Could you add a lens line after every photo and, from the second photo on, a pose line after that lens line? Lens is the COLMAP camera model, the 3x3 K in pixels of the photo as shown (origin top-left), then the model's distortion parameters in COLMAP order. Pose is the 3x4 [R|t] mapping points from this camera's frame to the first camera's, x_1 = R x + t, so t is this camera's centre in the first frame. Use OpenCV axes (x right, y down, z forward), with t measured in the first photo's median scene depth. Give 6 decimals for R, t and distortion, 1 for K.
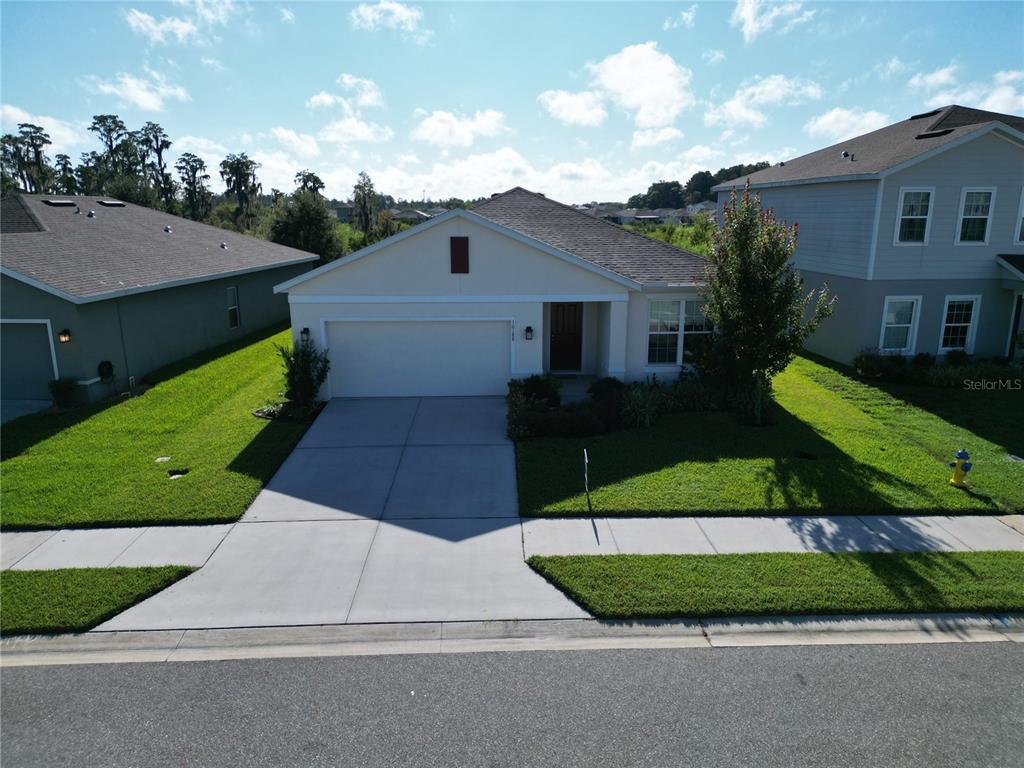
lens RADIAL K [[718.1, 0, 509.5], [0, 718.1, 385.2], [0, 0, 1]] dist [0.074731, -0.075093]
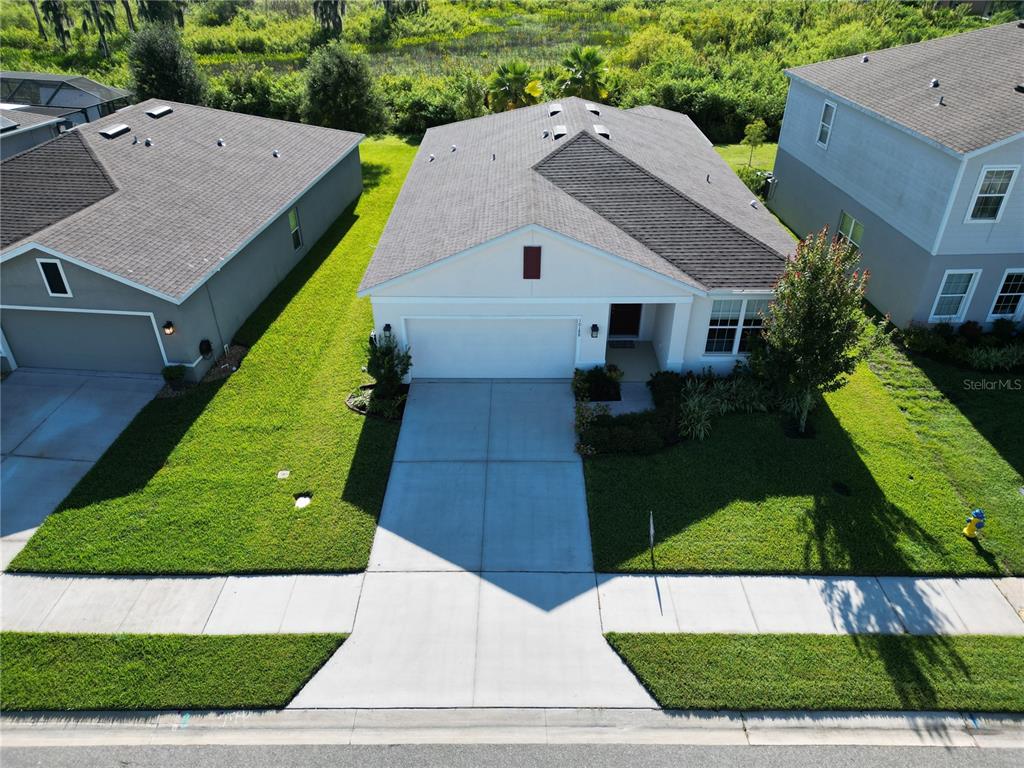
lens RADIAL K [[718.1, 0, 509.5], [0, 718.1, 385.2], [0, 0, 1]] dist [0.074731, -0.075093]
pose [[0.999412, 0.019358, -0.028317, -0.099563], [-0.009151, 0.946081, 0.323800, -0.501374], [0.033058, -0.323350, 0.945702, -0.054215]]
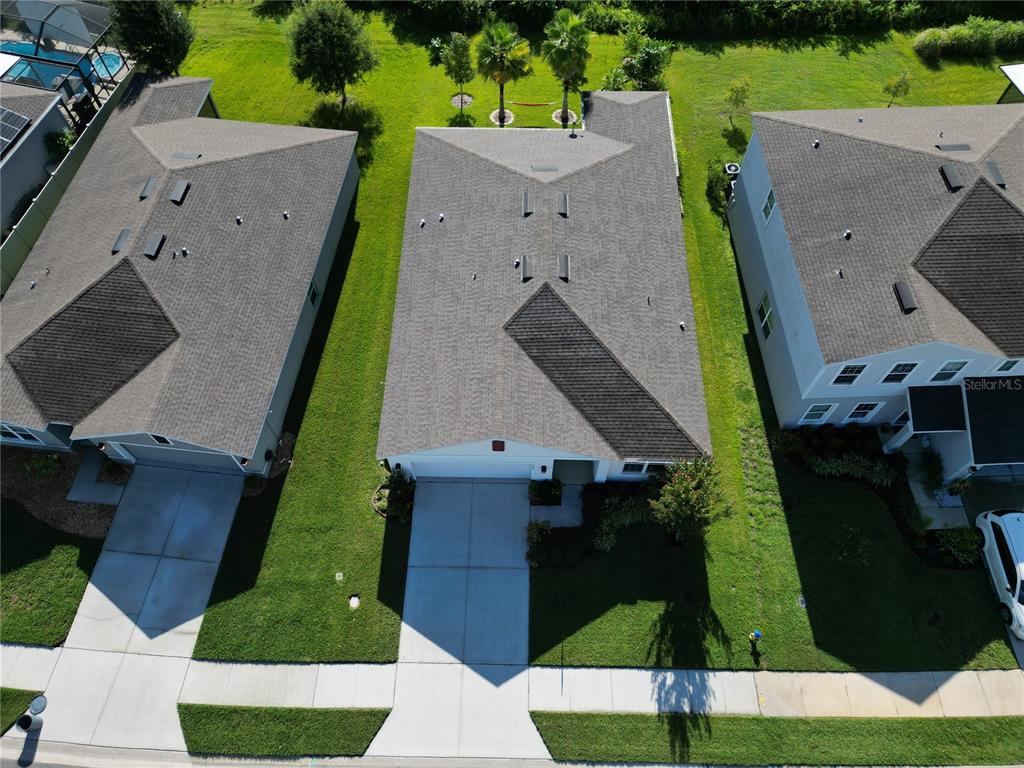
lens RADIAL K [[718.1, 0, 509.5], [0, 718.1, 385.2], [0, 0, 1]] dist [0.074731, -0.075093]
pose [[0.998858, 0.043100, -0.020601, -0.032017], [-0.014773, 0.688806, 0.724796, -1.904909], [0.045429, -0.723664, 0.688656, 0.120901]]
